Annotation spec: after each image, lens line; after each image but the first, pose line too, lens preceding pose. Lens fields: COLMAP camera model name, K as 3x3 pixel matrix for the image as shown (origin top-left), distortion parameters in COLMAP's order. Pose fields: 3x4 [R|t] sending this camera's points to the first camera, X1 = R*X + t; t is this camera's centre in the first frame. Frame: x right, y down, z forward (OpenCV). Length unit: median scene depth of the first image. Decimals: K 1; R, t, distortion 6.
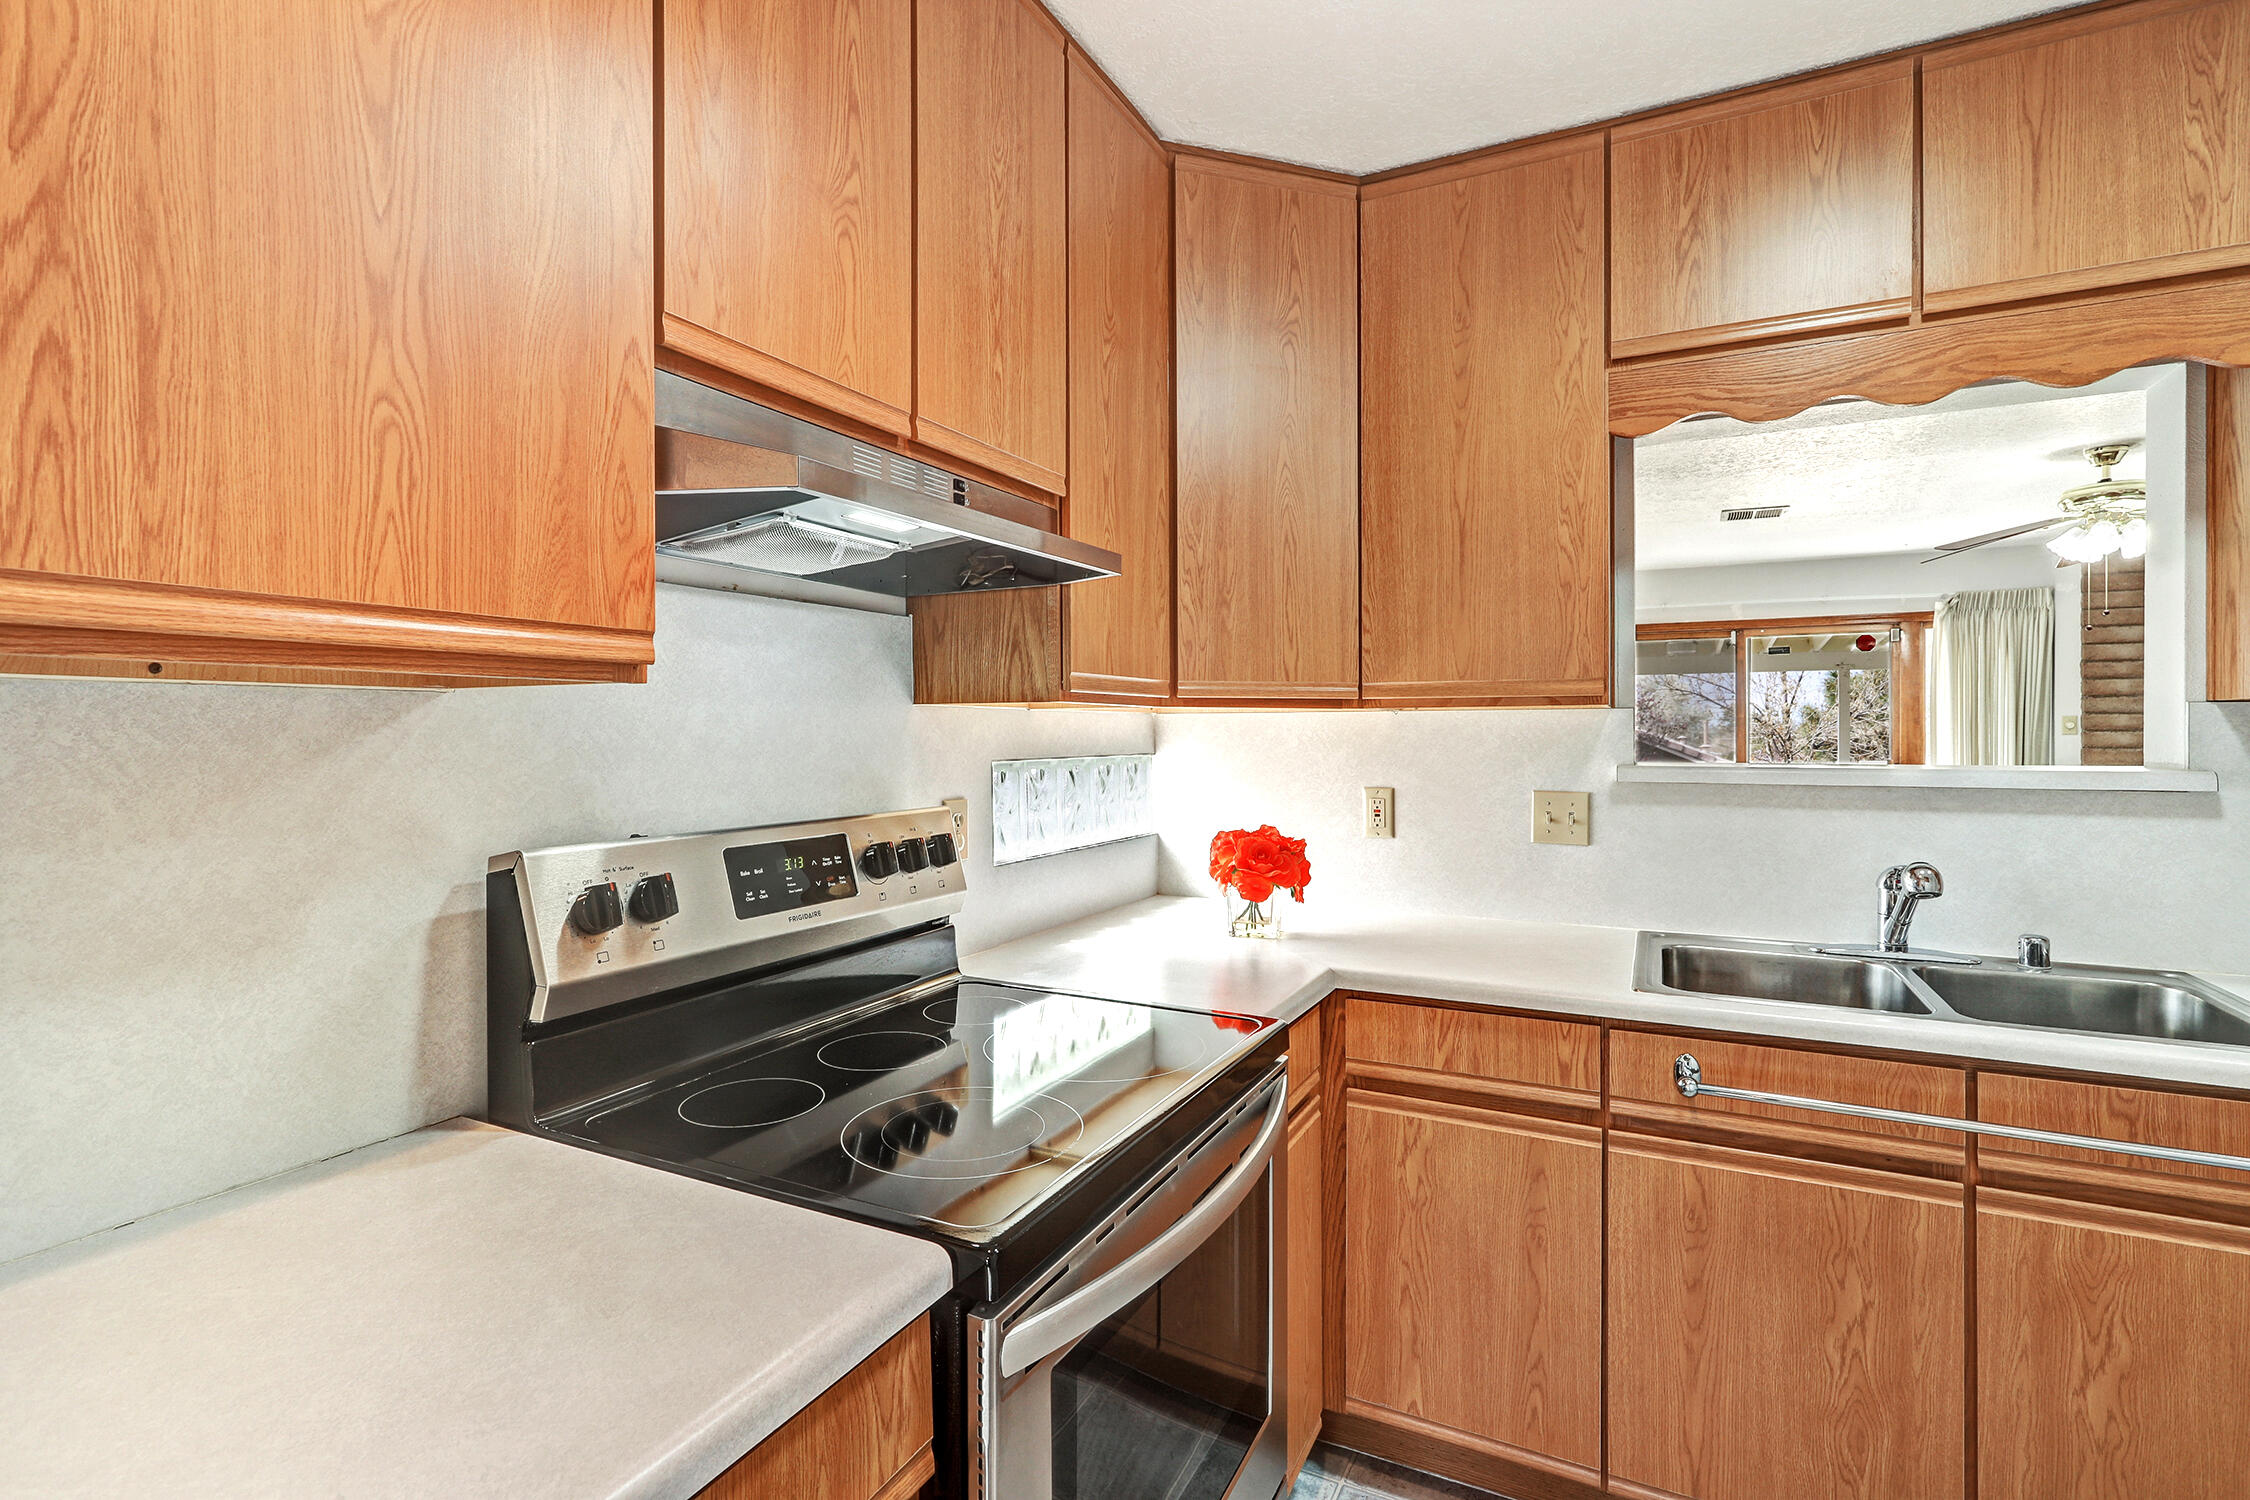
lens RADIAL K [[1091.6, 0, 1120.0], [0, 1091.6, 733.5], [0, 0, 1]] dist [0.006123, -0.000453]
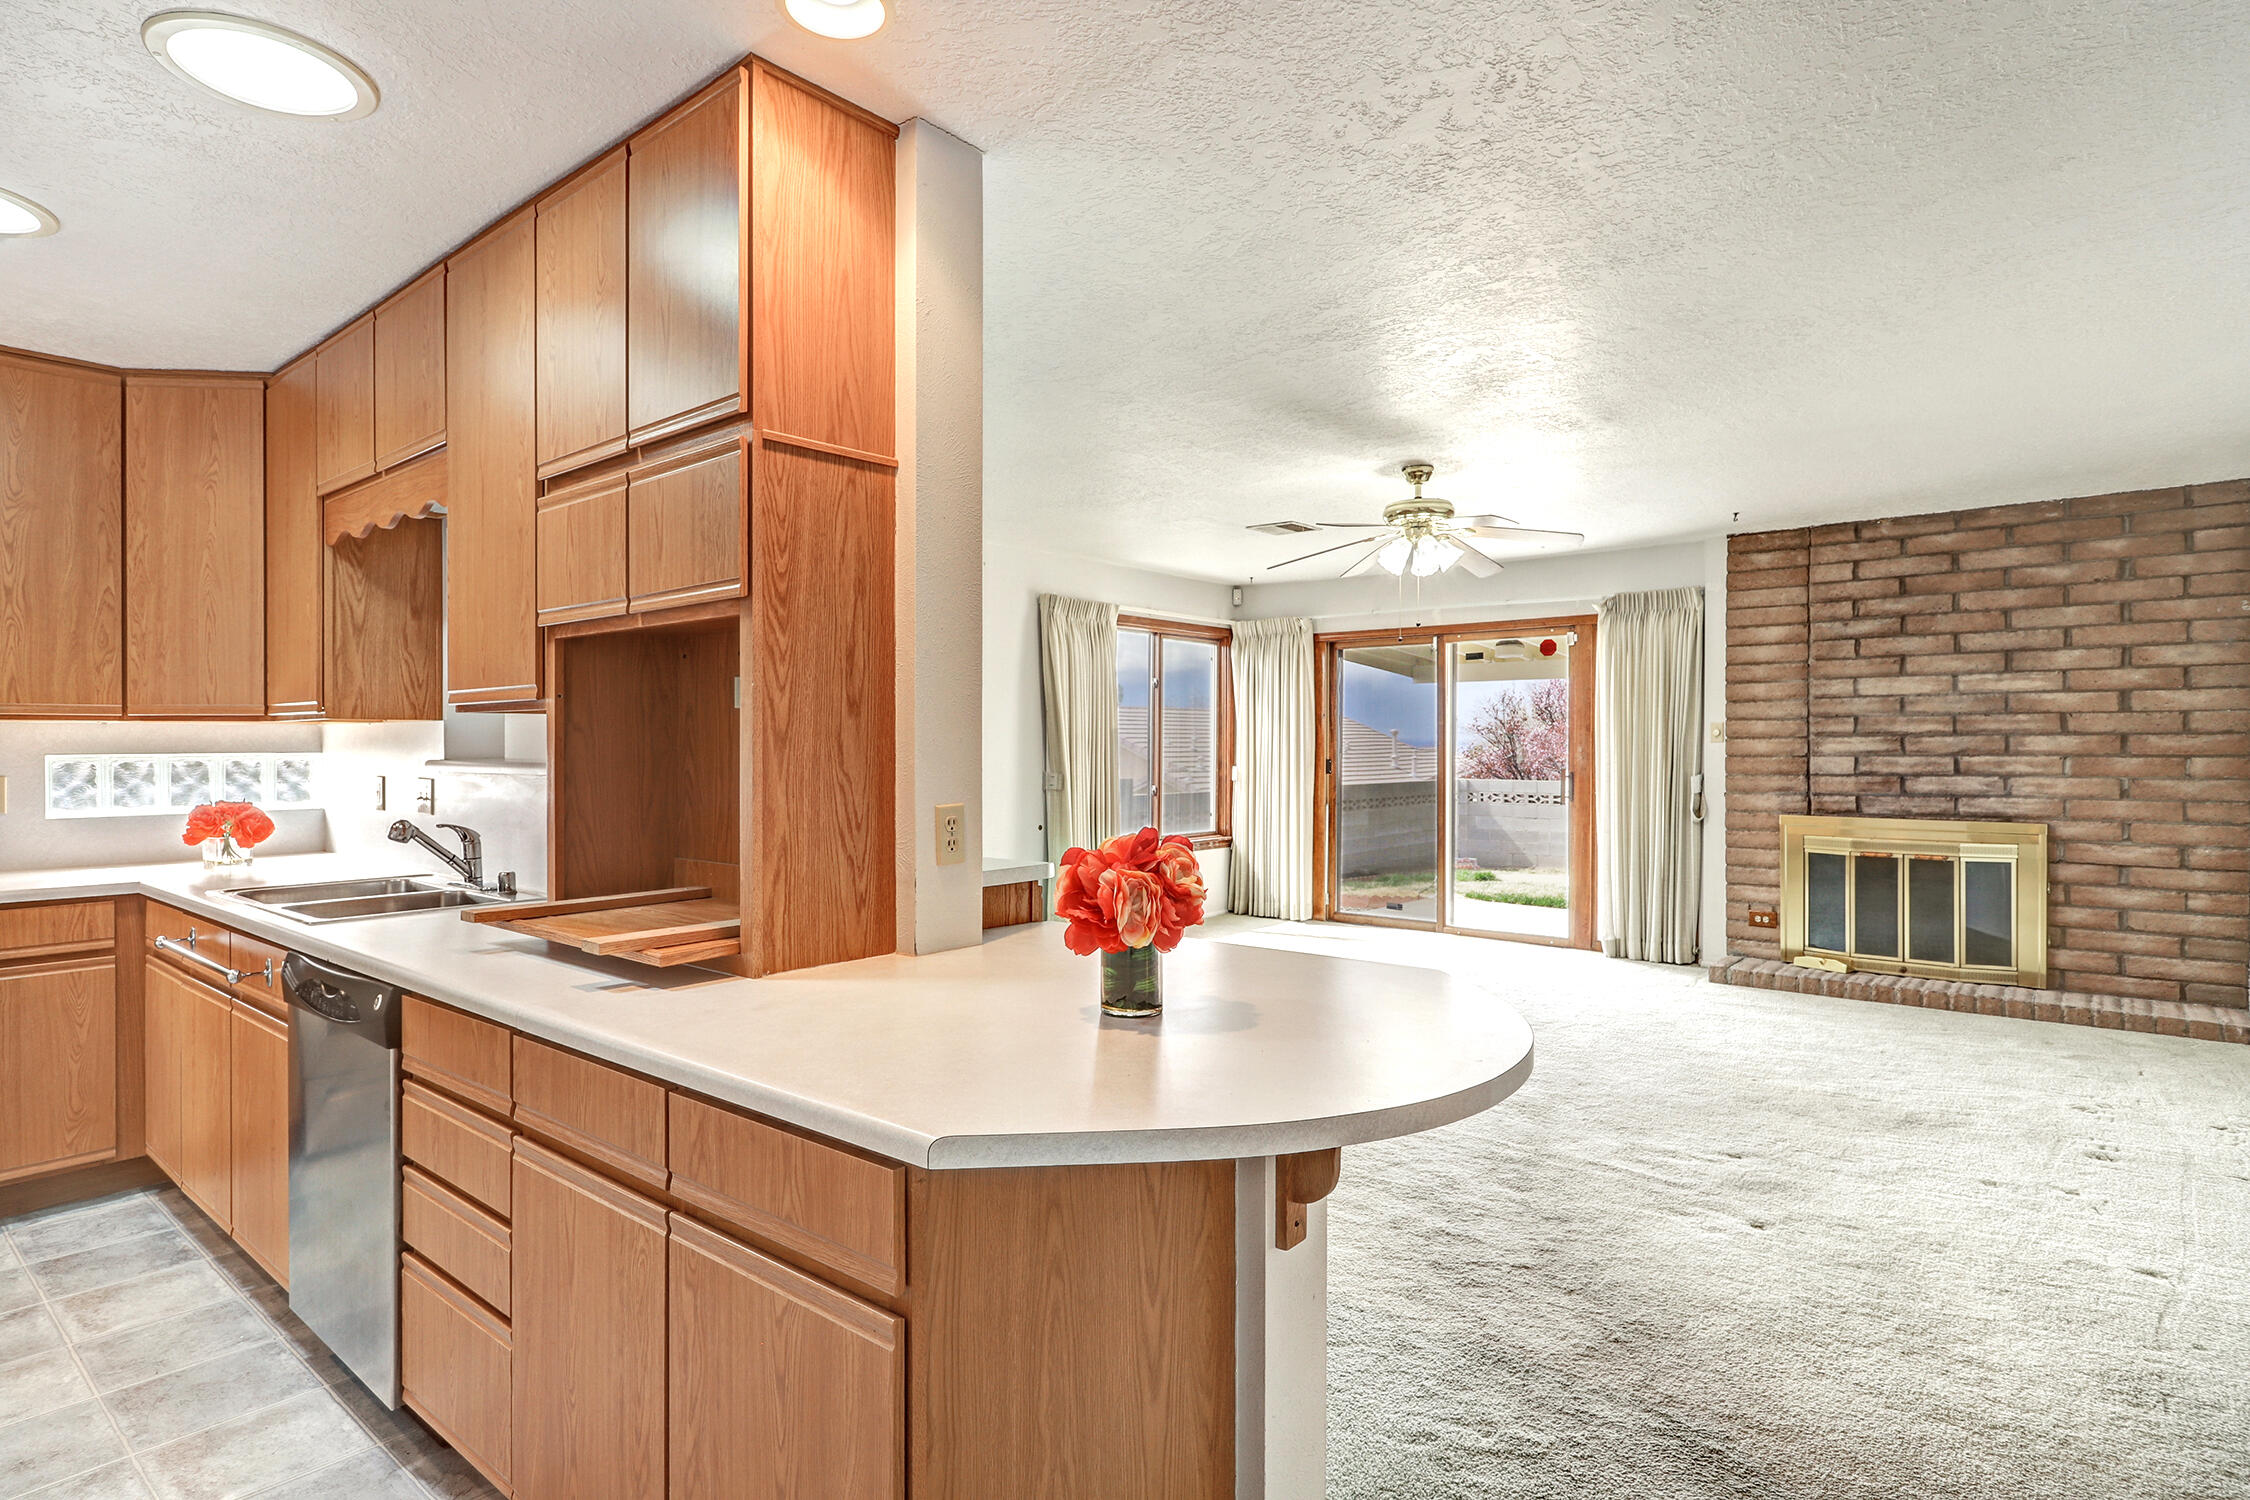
lens RADIAL K [[1190.6, 0, 1127.4], [0, 1190.6, 753.4], [0, 0, 1]] dist [0.004181, 0.002632]
pose [[0.970473, 0.003457, -0.241184, 0.635711], [-0.001396, 0.999961, 0.008716, 0.001885], [0.241205, -0.008122, 0.970440, -0.118167]]
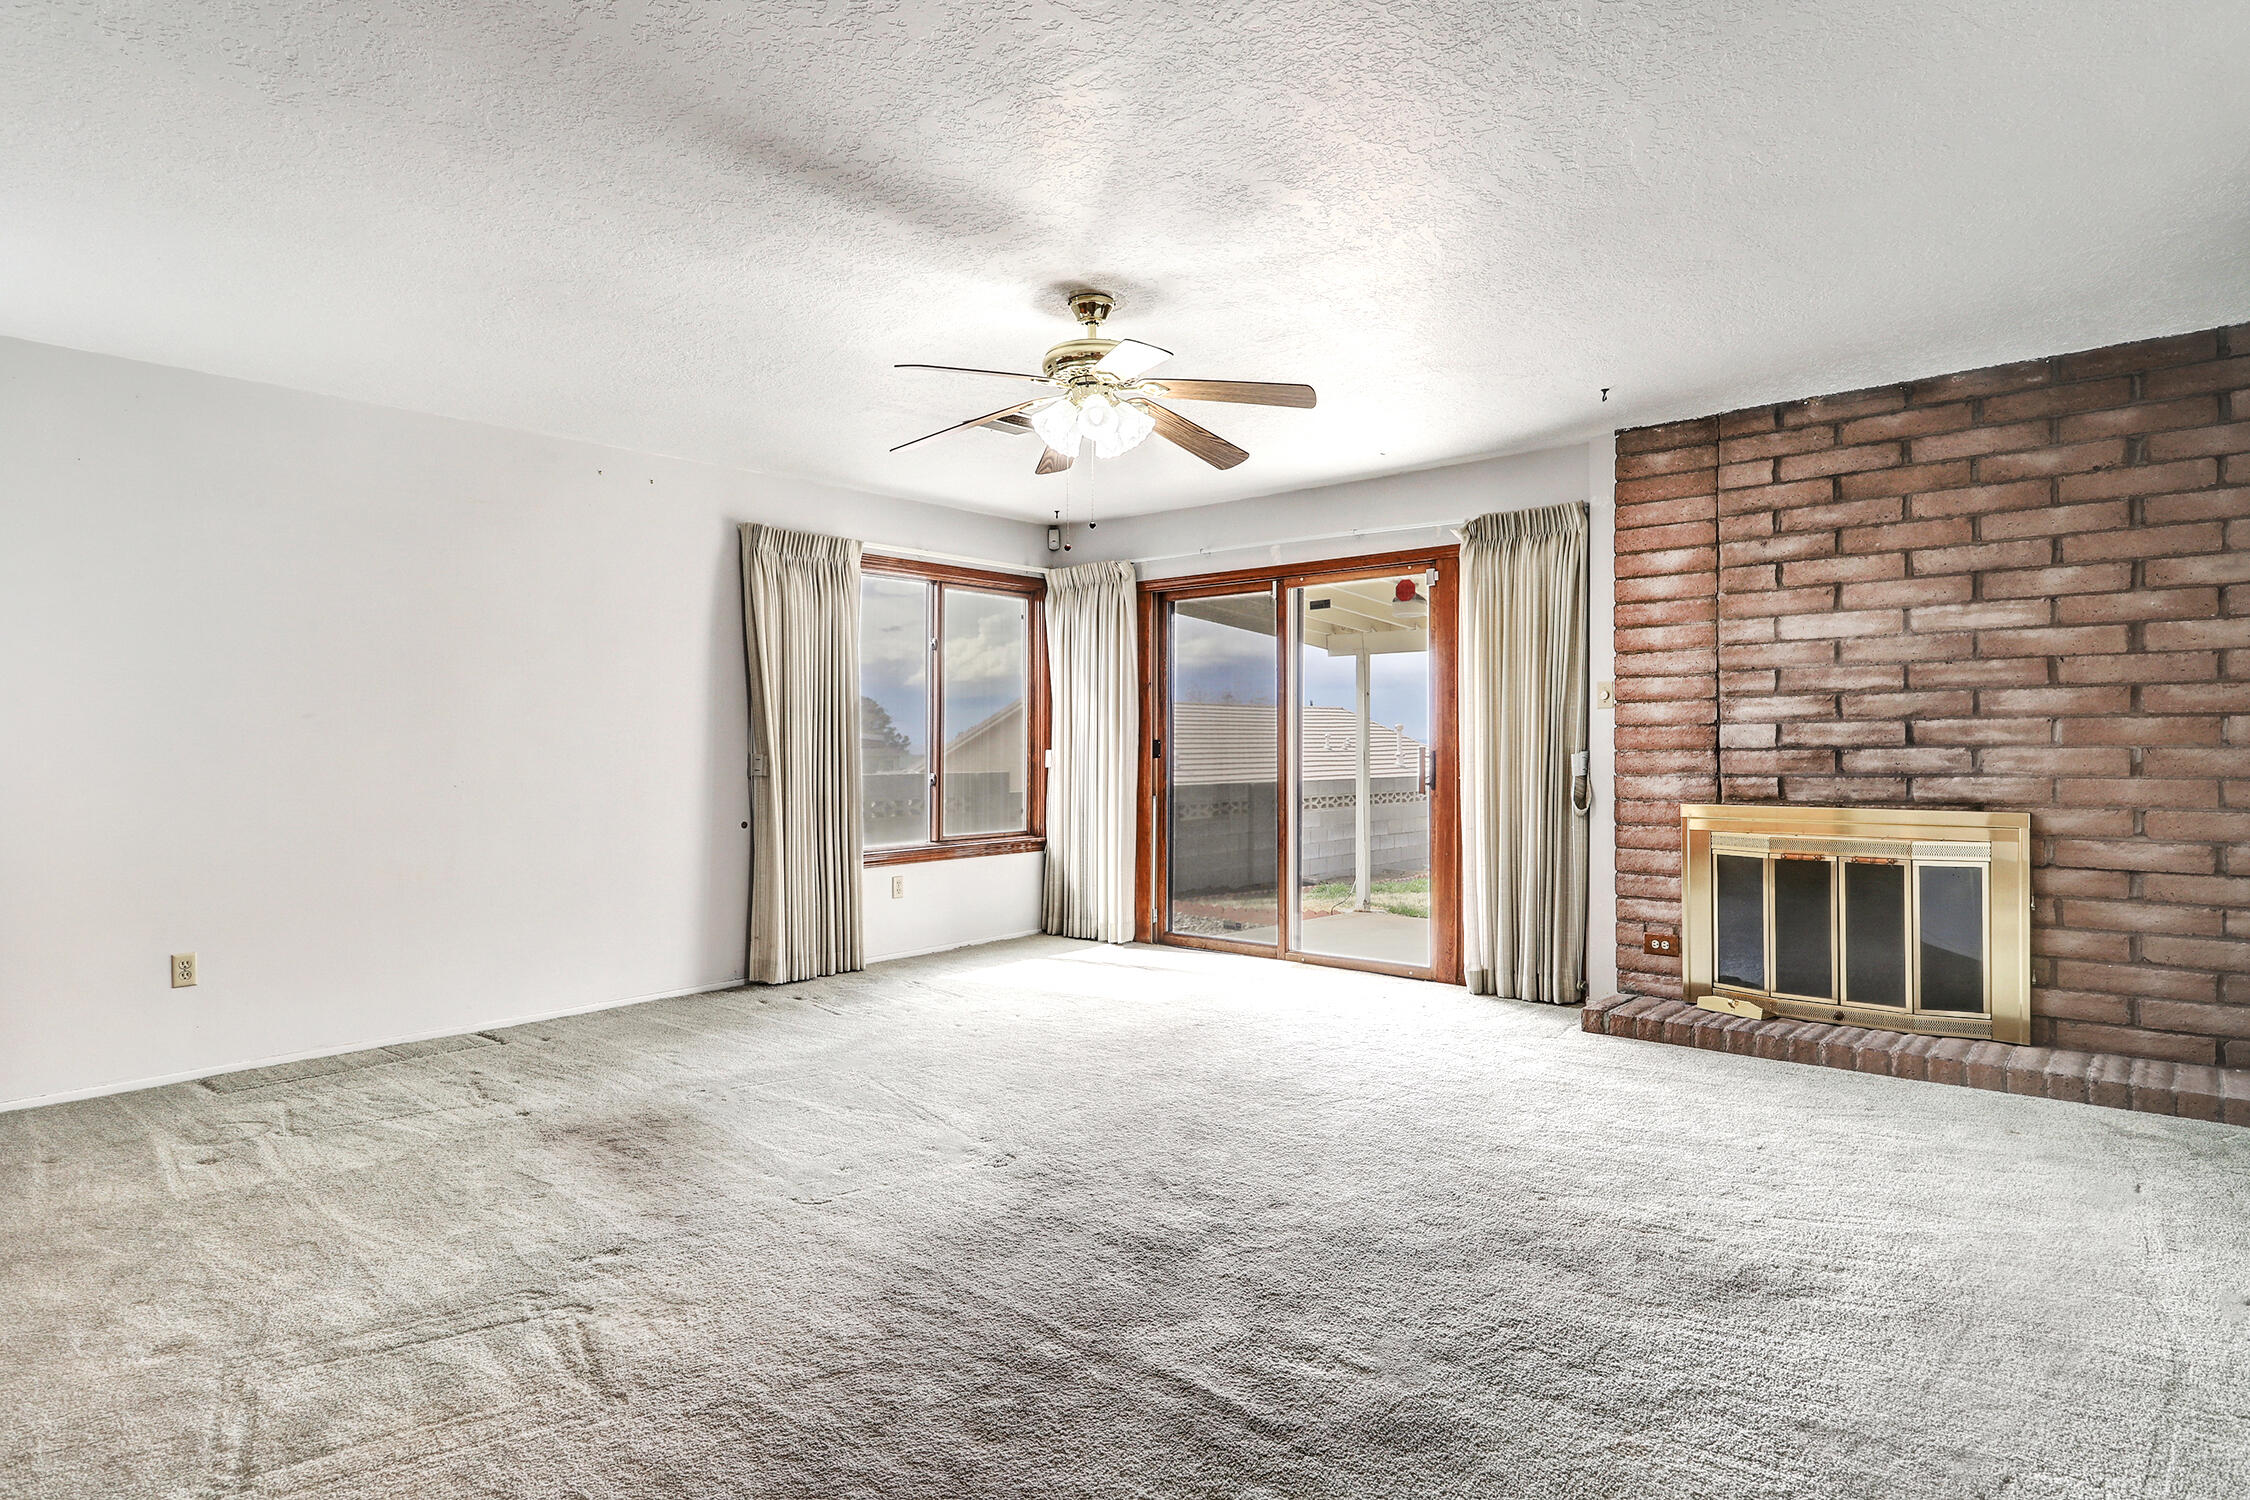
lens RADIAL K [[1256.6, 0, 1130.2], [0, 1256.6, 751.9], [0, 0, 1]] dist [0.003497, 0.001244]
pose [[0.965656, -0.000653, -0.259822, 0.798381], [0.002161, 0.999982, 0.005518, 0.024103], [0.259814, -0.005890, 0.965641, 0.140818]]
